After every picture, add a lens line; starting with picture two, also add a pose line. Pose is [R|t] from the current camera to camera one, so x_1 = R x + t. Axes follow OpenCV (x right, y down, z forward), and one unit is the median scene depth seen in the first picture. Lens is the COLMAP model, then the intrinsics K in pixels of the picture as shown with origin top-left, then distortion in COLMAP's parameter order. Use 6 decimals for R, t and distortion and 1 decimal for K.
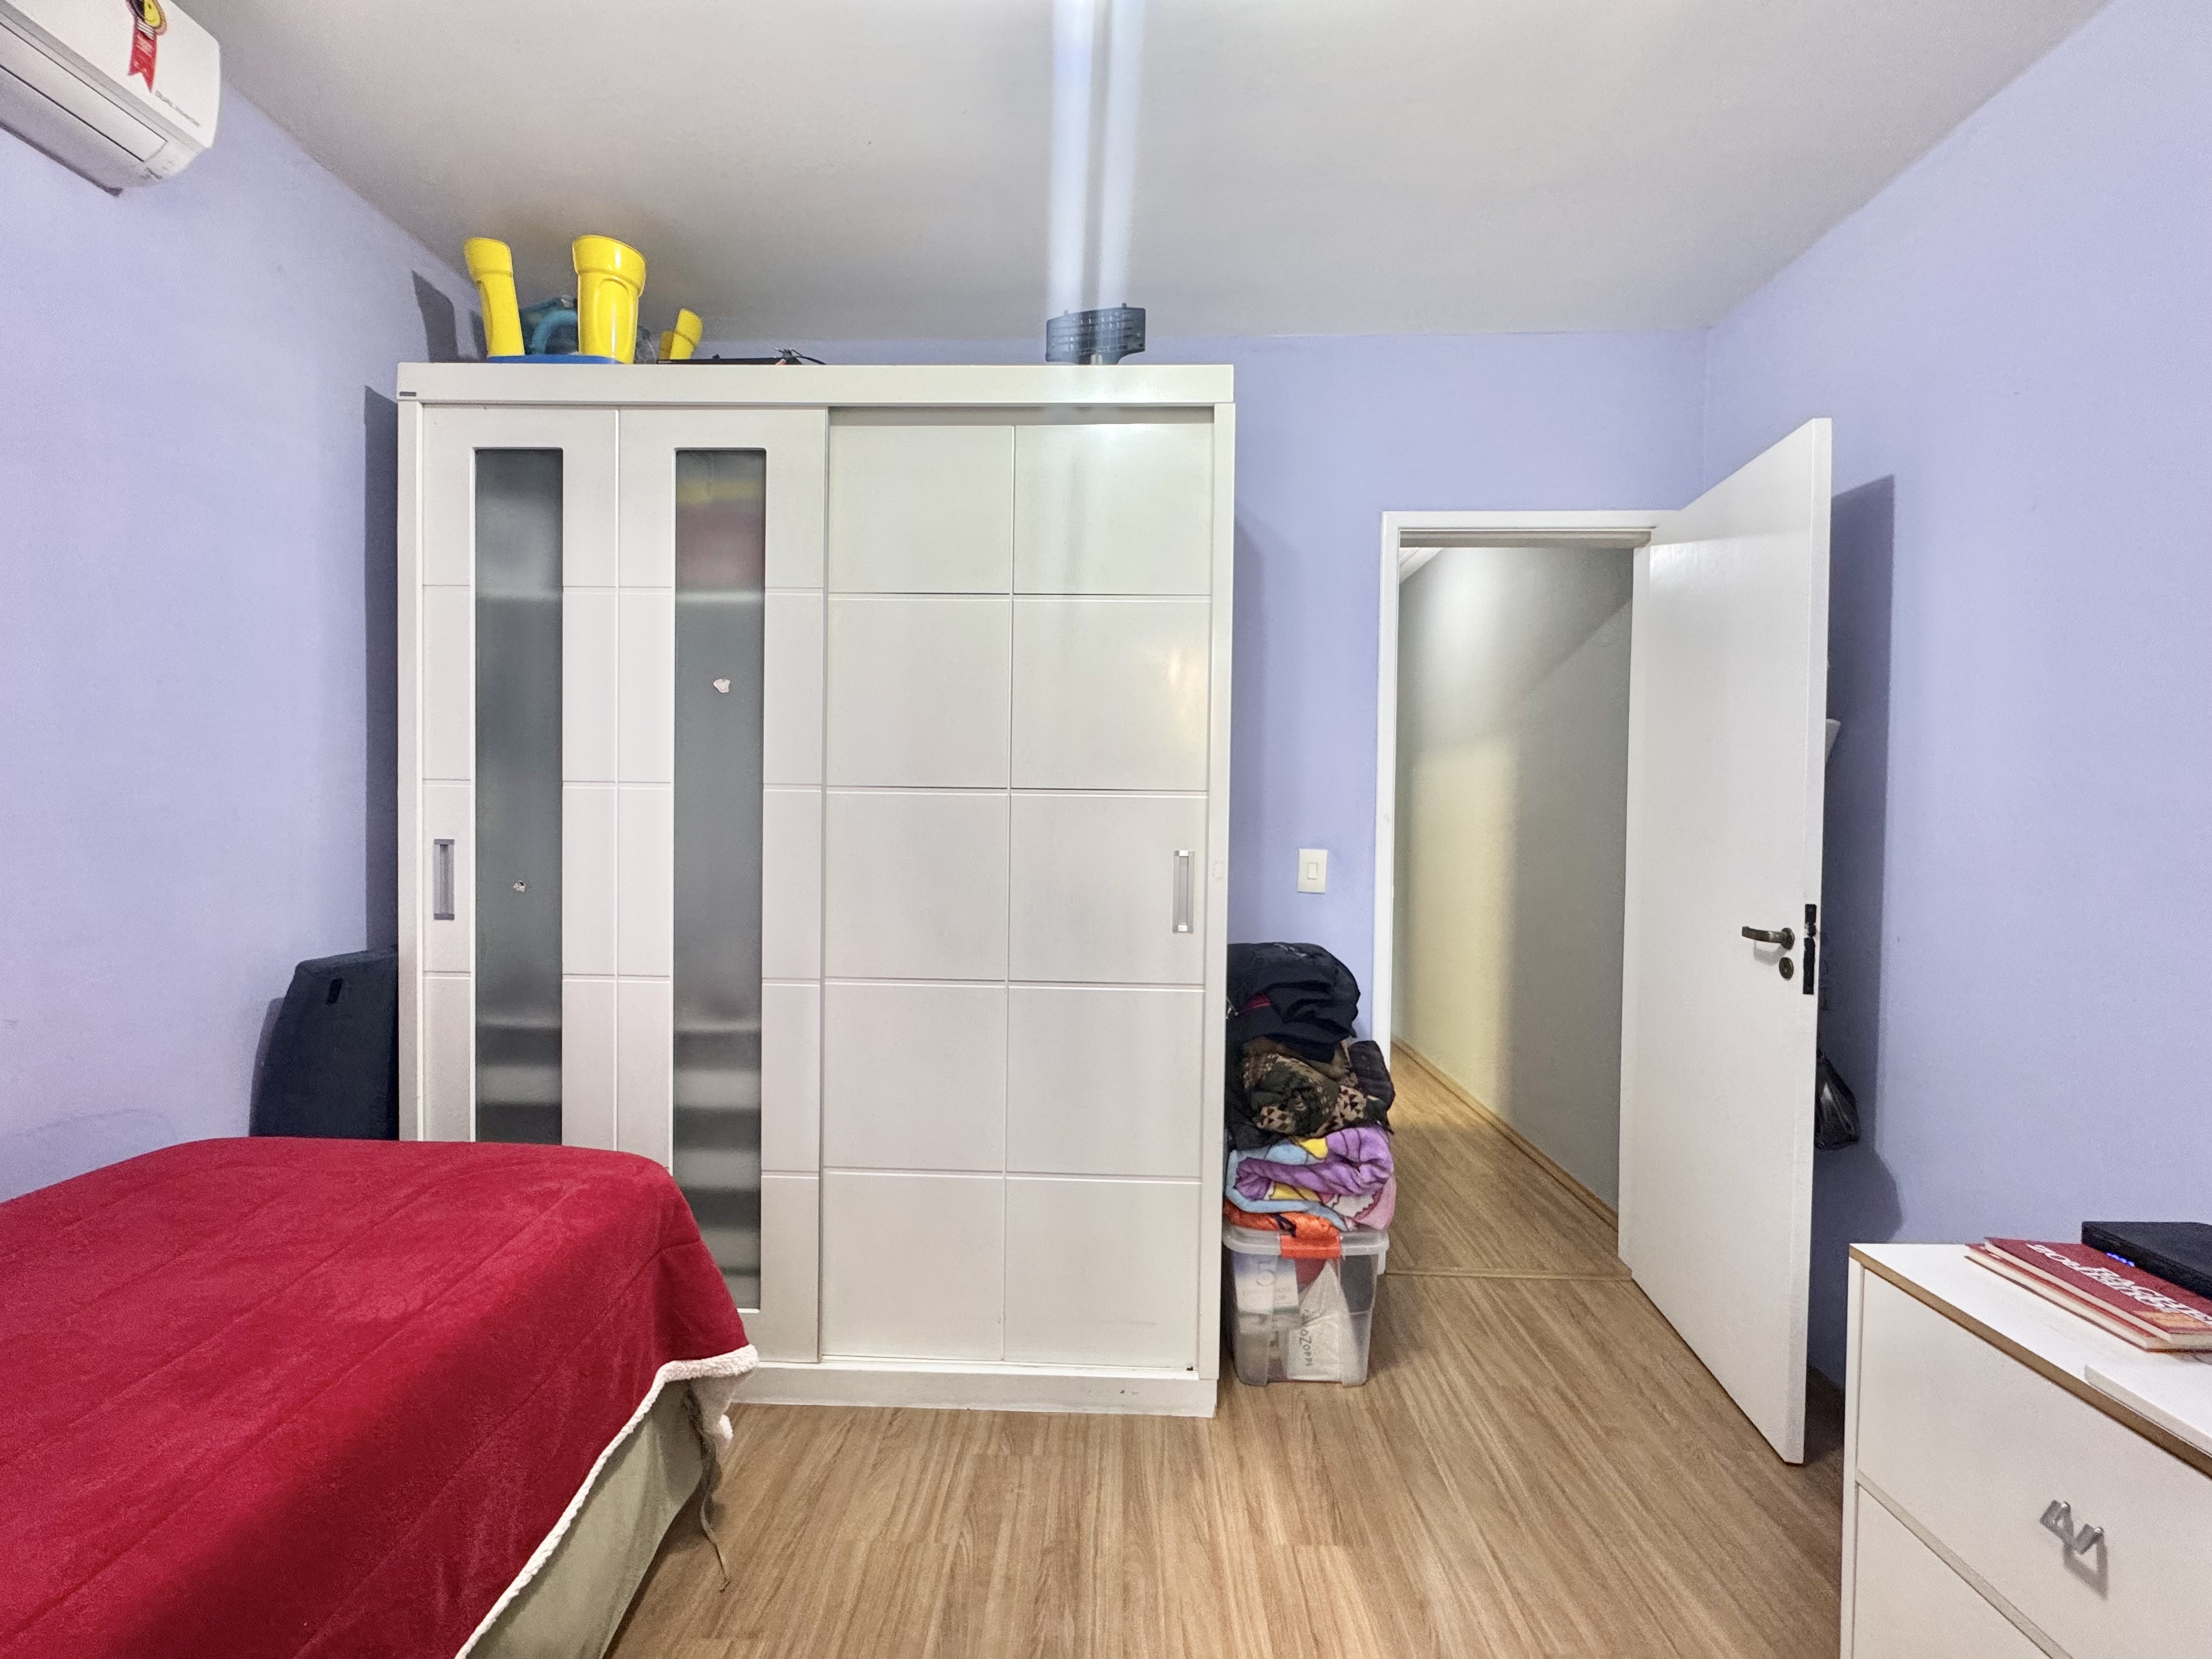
lens RADIAL K [[882.0, 0, 1106.3], [0, 882.0, 826.6], [0, 0, 1]] dist [-0.002589, 0.000589]
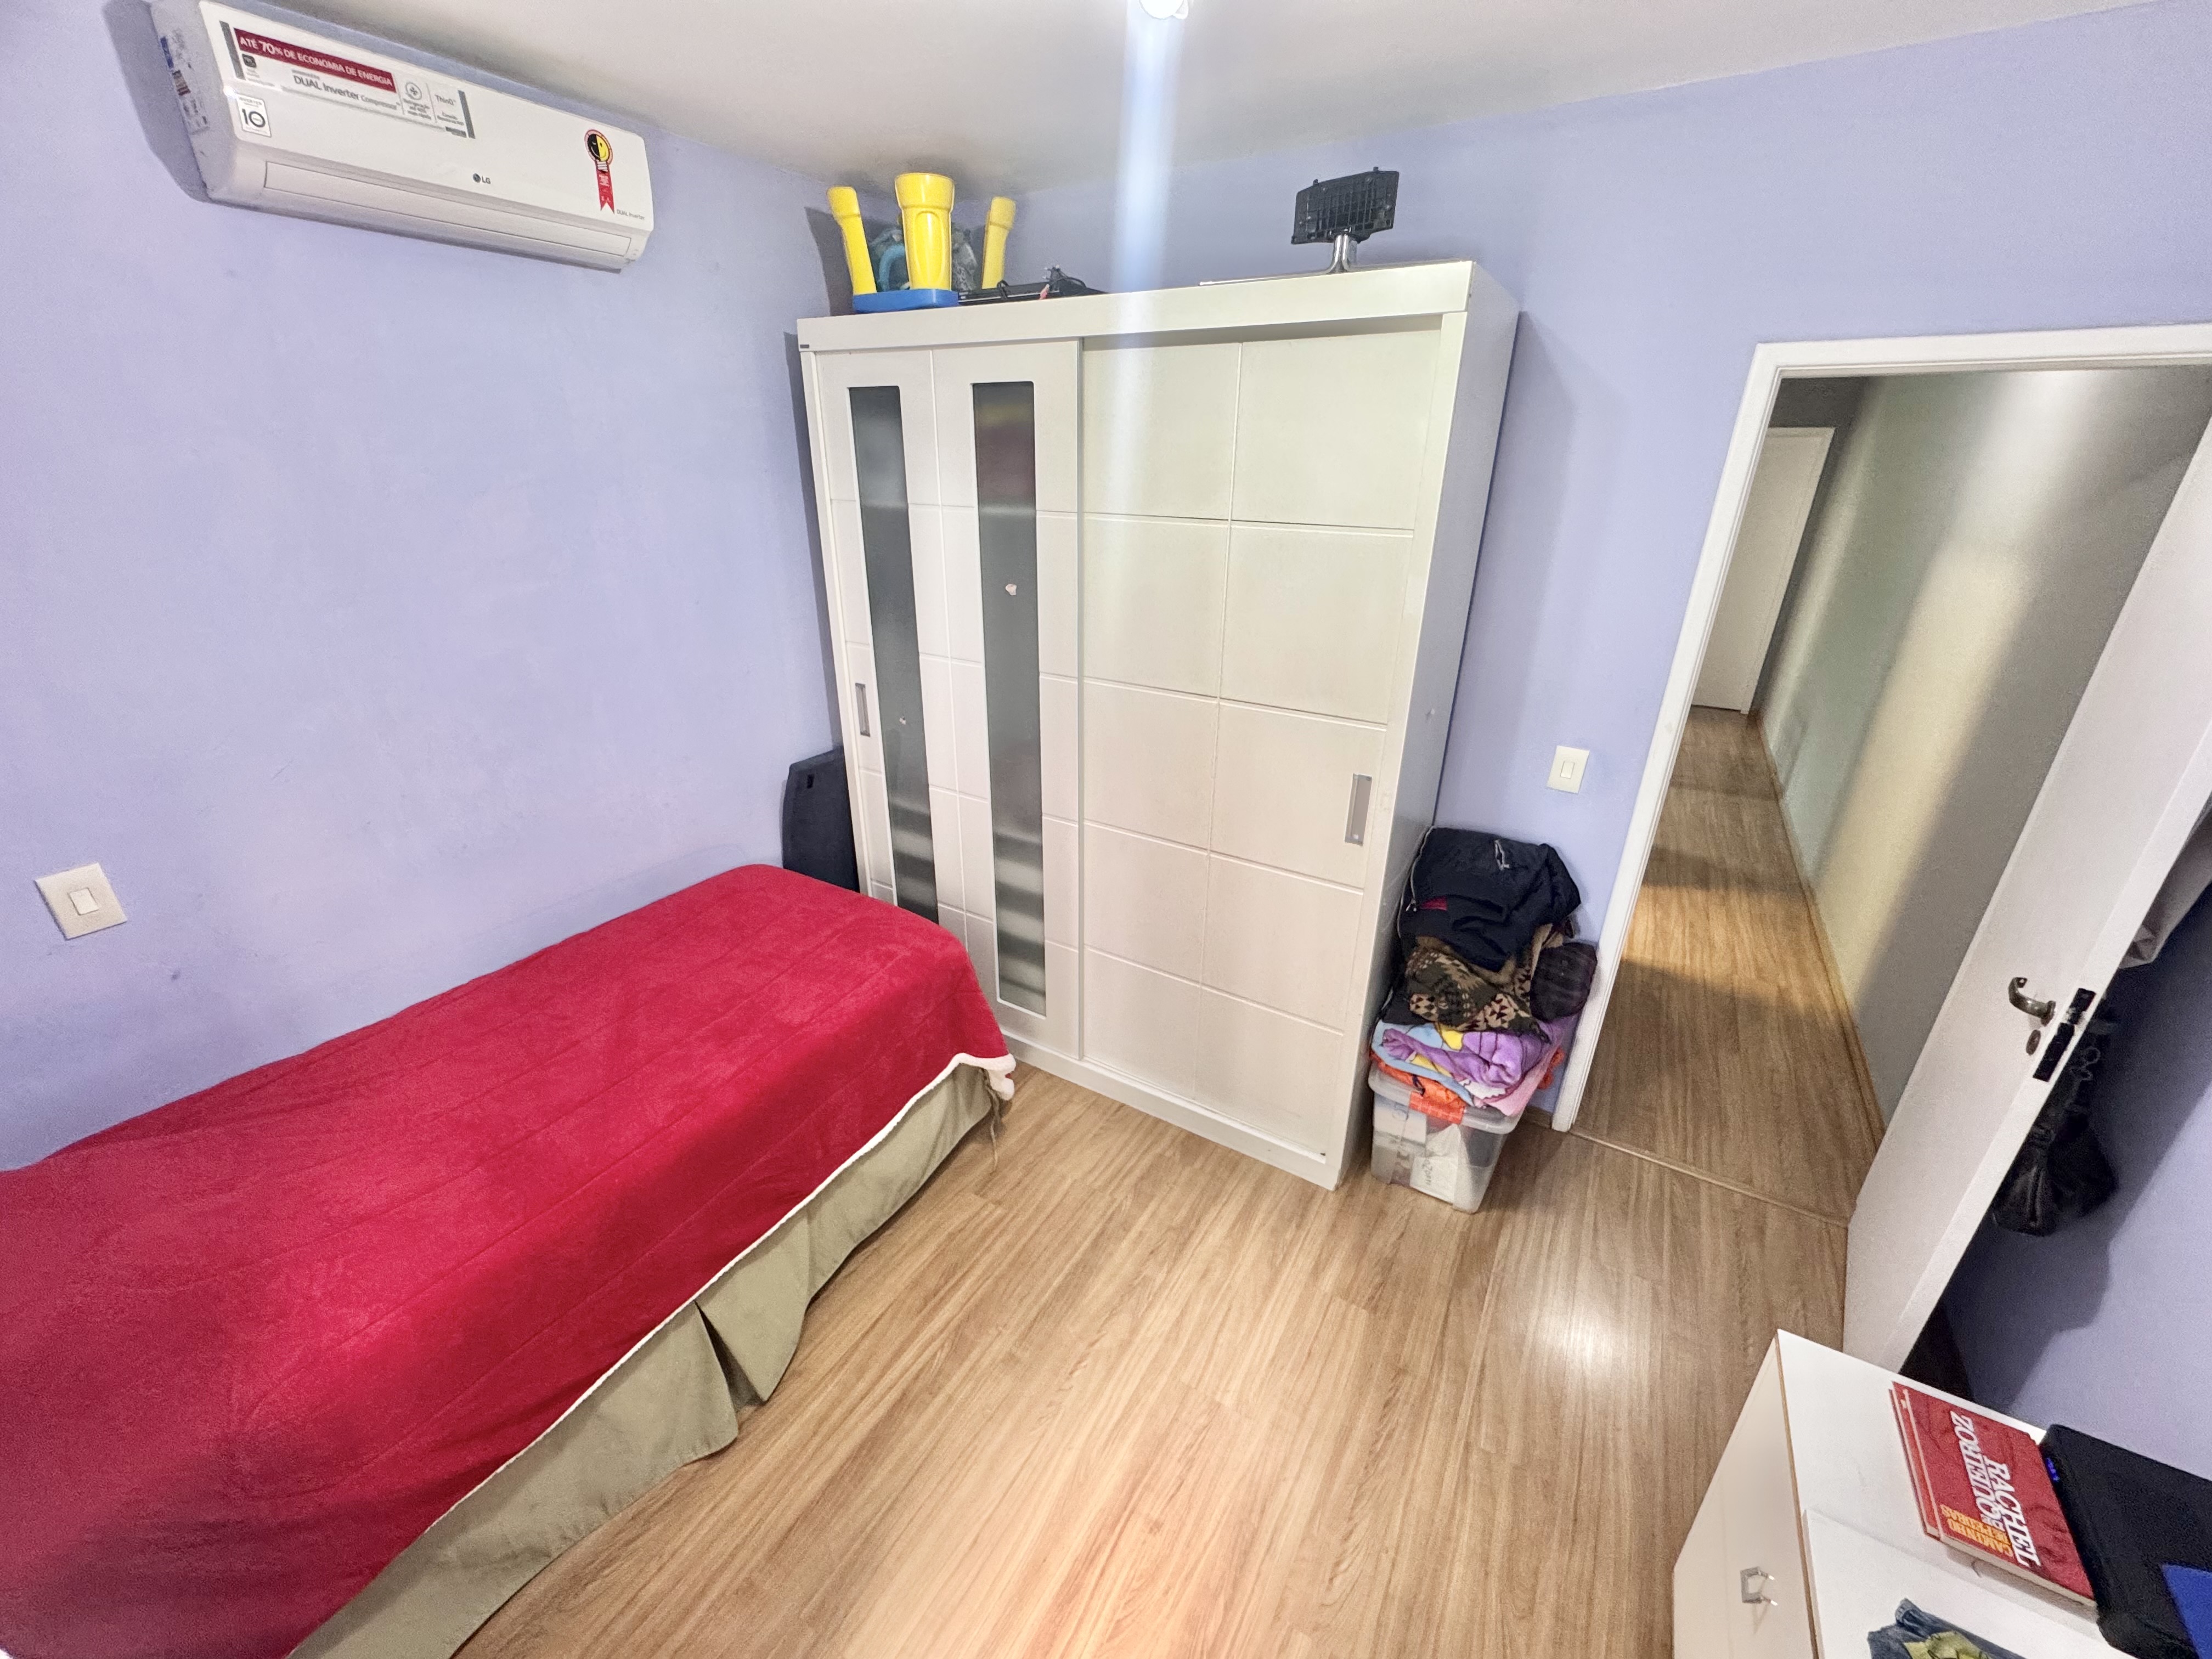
lens RADIAL K [[882.0, 0, 1106.3], [0, 882.0, 826.6], [0, 0, 1]] dist [-0.002589, 0.000589]
pose [[0.866567, 0.191777, -0.460742, 0.329879], [-0.008145, 0.928530, 0.371167, -0.317220], [0.498994, -0.317888, 0.806196, -0.054058]]
